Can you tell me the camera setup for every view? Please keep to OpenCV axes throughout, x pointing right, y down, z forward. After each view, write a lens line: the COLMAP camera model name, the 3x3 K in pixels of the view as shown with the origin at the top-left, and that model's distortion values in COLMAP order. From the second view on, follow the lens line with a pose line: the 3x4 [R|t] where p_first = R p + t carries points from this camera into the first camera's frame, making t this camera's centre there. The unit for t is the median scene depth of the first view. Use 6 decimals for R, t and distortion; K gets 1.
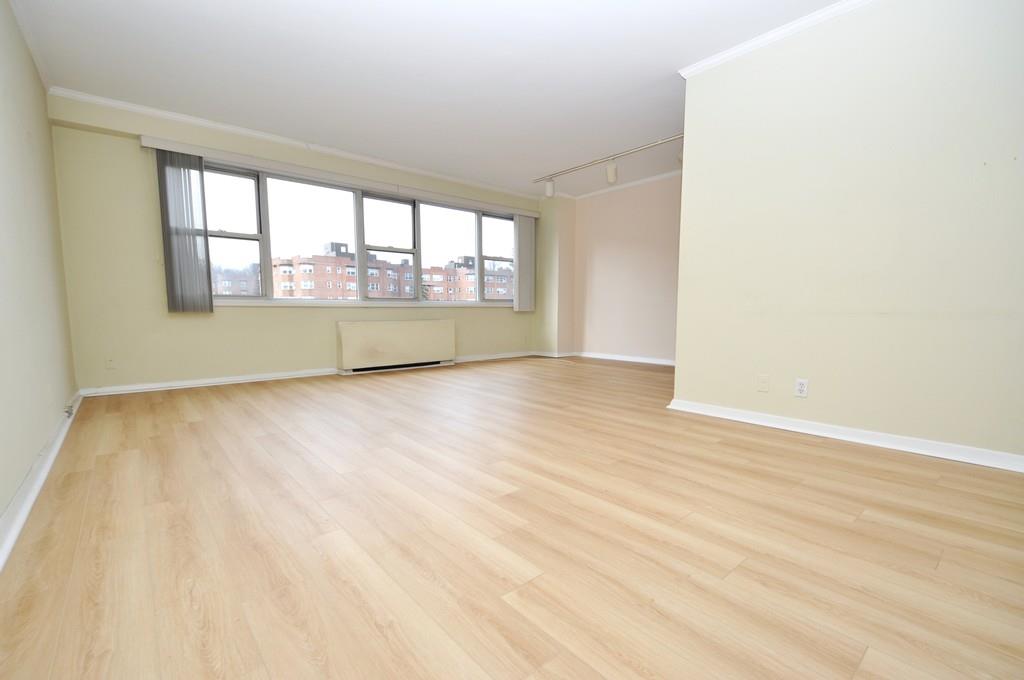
lens RADIAL K [[447.3, 0, 511.2], [0, 447.3, 350.8], [0, 0, 1]] dist [0.014299, -0.000033]
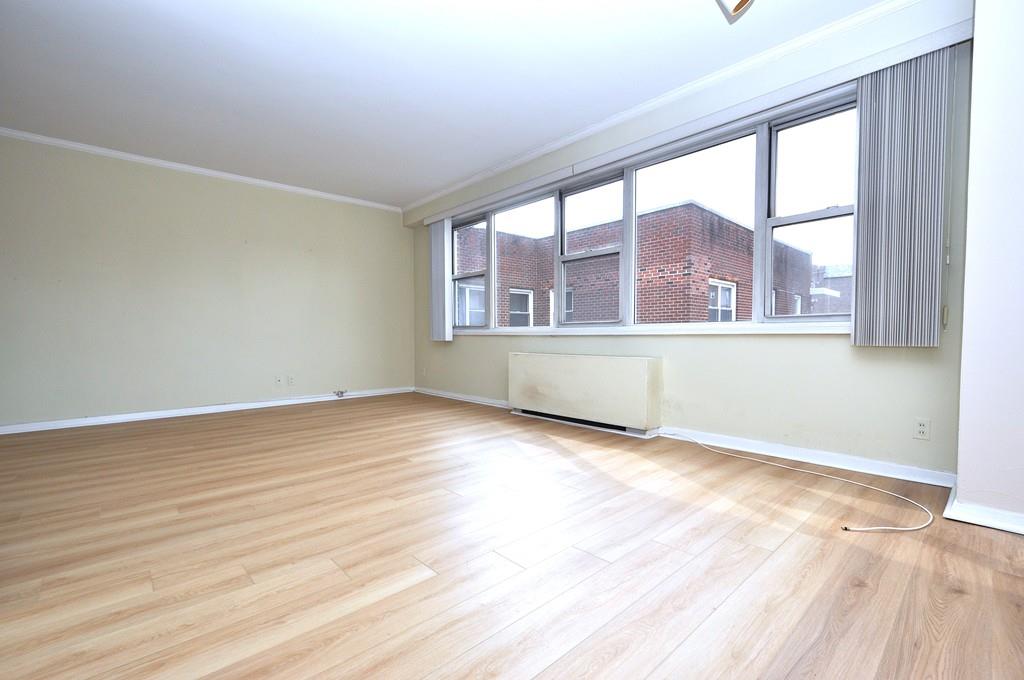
lens RADIAL K [[447.3, 0, 511.2], [0, 447.3, 350.8], [0, 0, 1]] dist [0.014299, -0.000033]
pose [[0.040952, 0.033700, -0.998593, 0.426904], [-0.089312, 0.995554, 0.029935, -0.081236], [0.995161, 0.087961, 0.043779, 0.823158]]
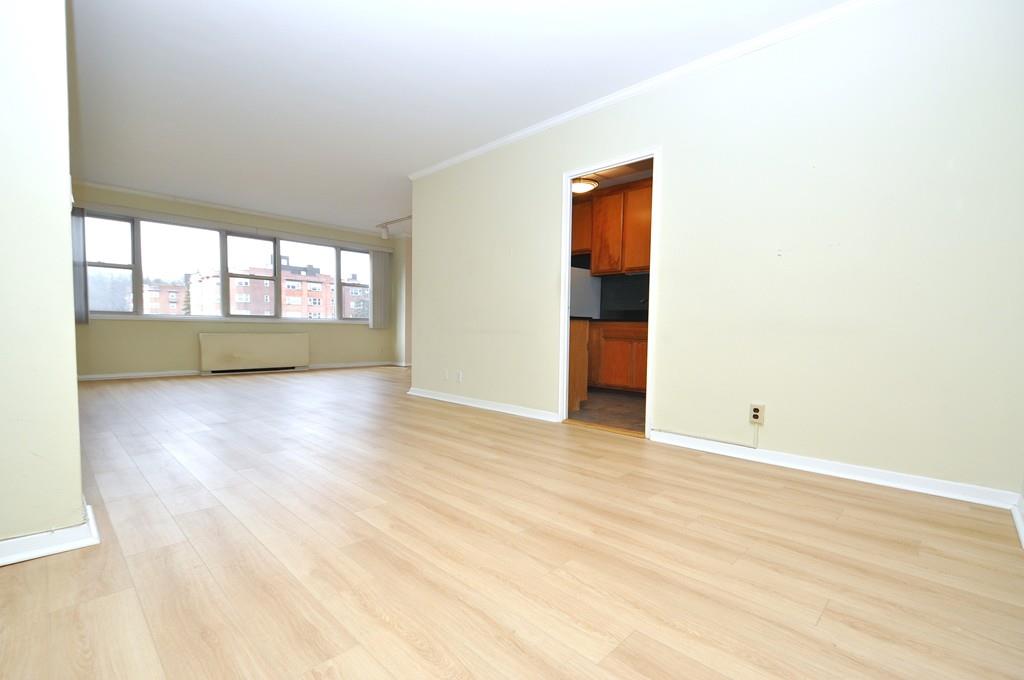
lens RADIAL K [[459.1, 0, 512.9], [0, 459.1, 353.9], [0, 0, 1]] dist [0.000435, 0.000117]
pose [[0.995152, 0.012475, 0.097554, 0.322751], [-0.008973, 0.999303, -0.036247, 0.028080], [-0.097938, 0.035196, 0.994570, -0.329011]]
